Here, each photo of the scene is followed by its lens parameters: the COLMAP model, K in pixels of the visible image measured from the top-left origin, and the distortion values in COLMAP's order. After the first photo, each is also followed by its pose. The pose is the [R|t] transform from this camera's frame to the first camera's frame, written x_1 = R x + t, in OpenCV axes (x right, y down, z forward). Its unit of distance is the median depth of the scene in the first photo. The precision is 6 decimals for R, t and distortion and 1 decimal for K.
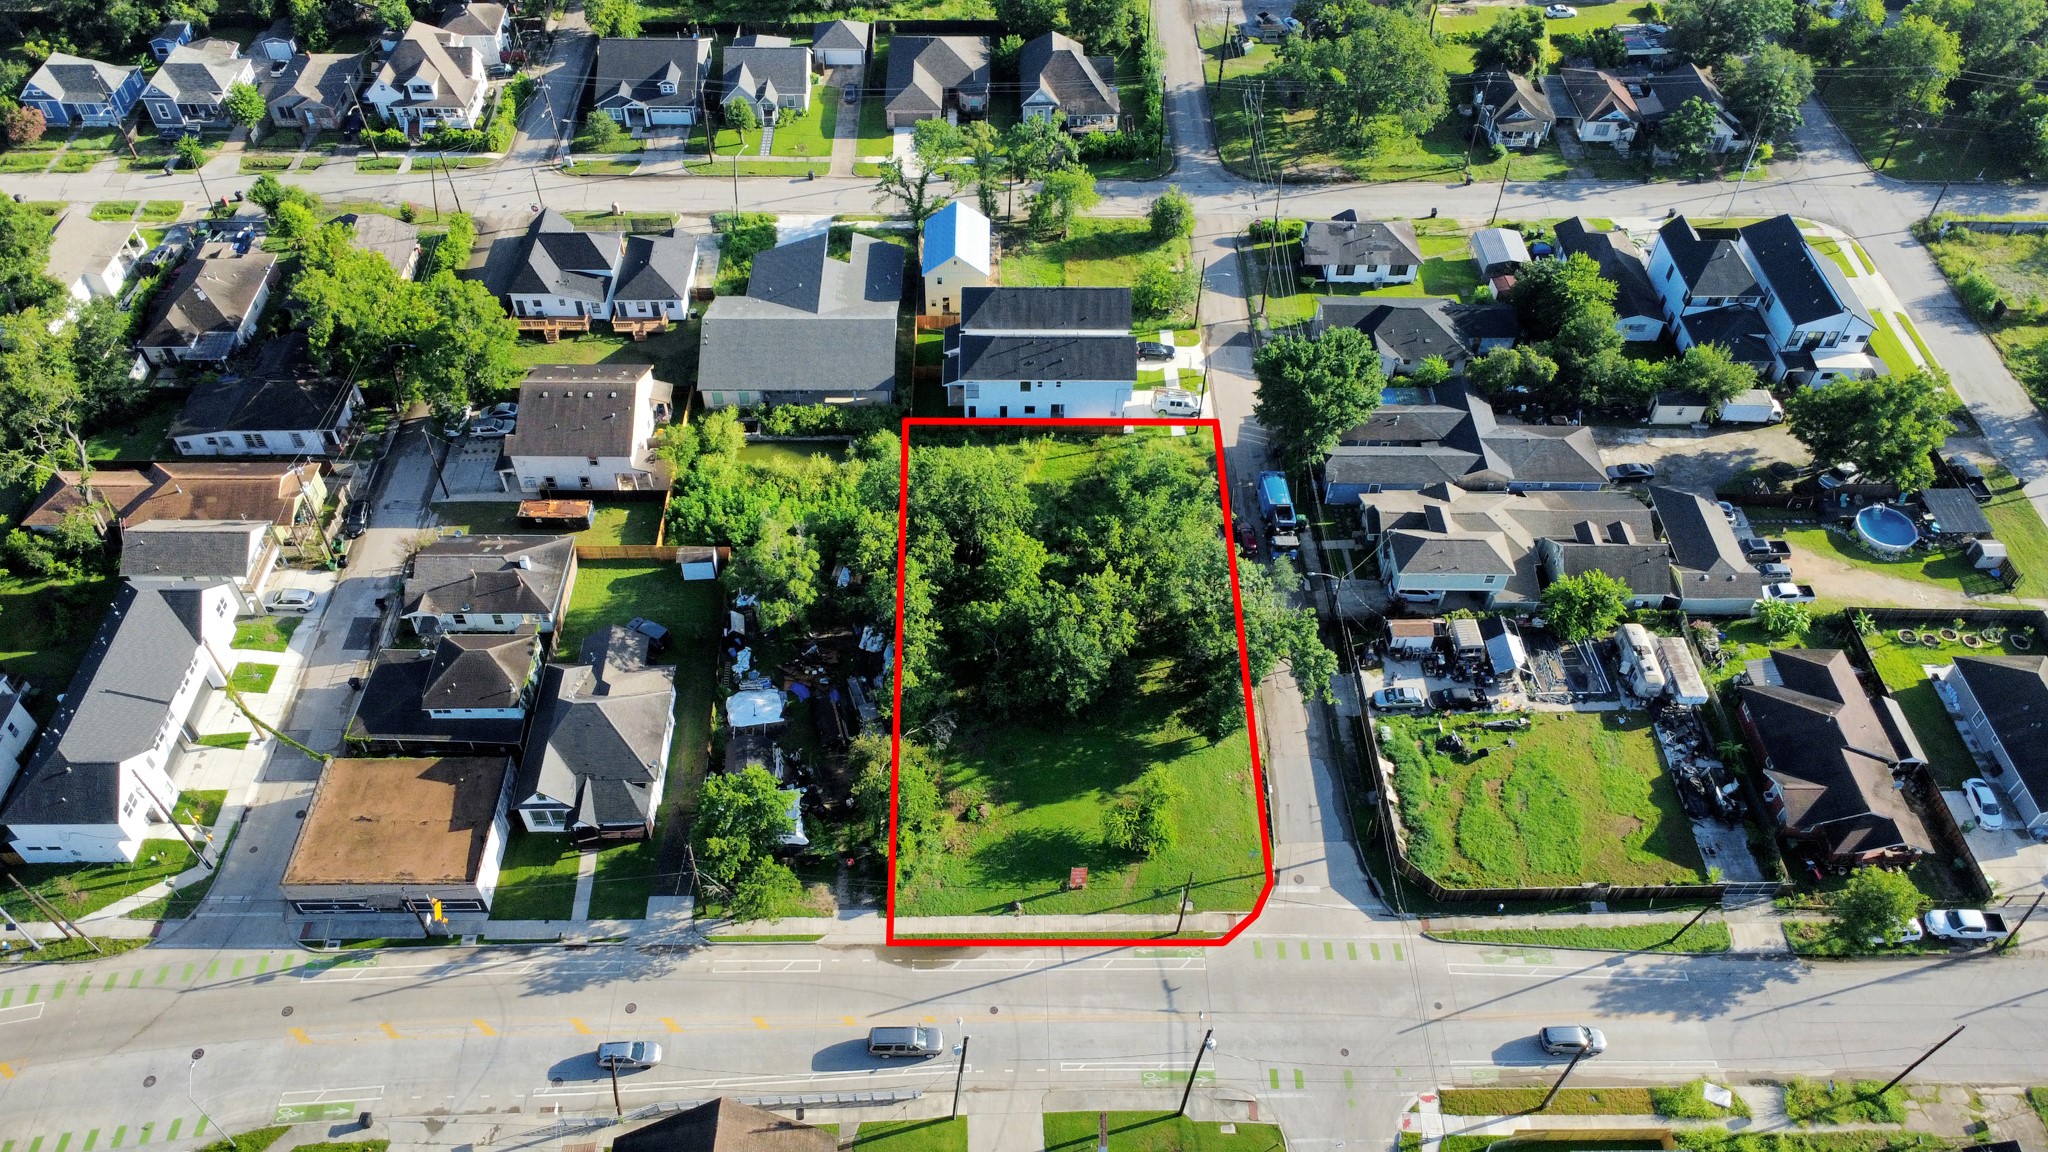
lens RADIAL K [[1502.7, 0, 1029.6], [0, 1502.7, 564.9], [0, 0, 1]] dist [0.004943, 0.002551]
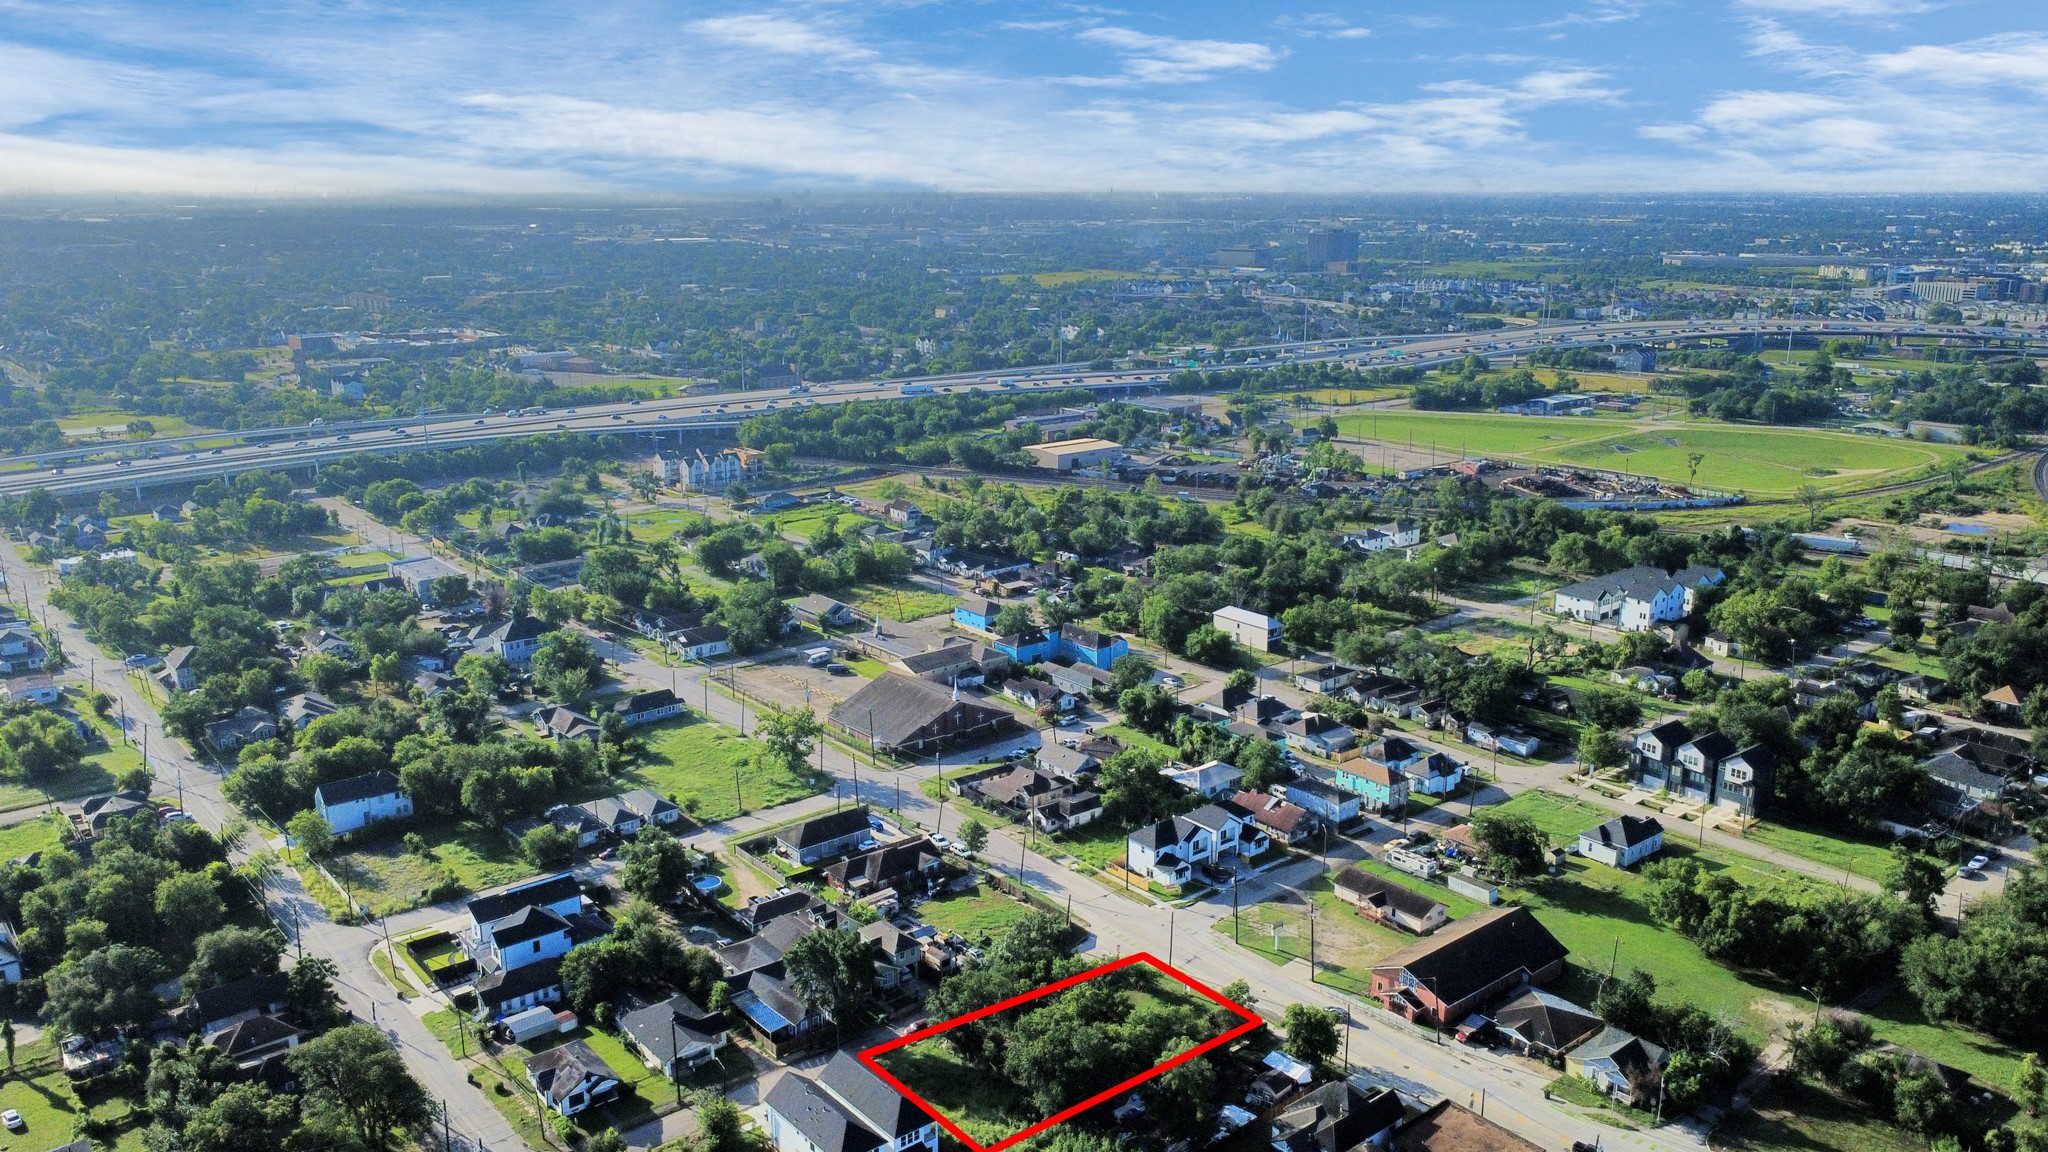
lens RADIAL K [[1502.7, 0, 1029.6], [0, 1502.7, 564.9], [0, 0, 1]] dist [0.004943, 0.002551]
pose [[-0.621698, -0.204264, 0.756153, -0.922125], [0.567193, 0.548375, 0.614473, -1.075144], [-0.540170, 0.810902, -0.225067, 0.848109]]
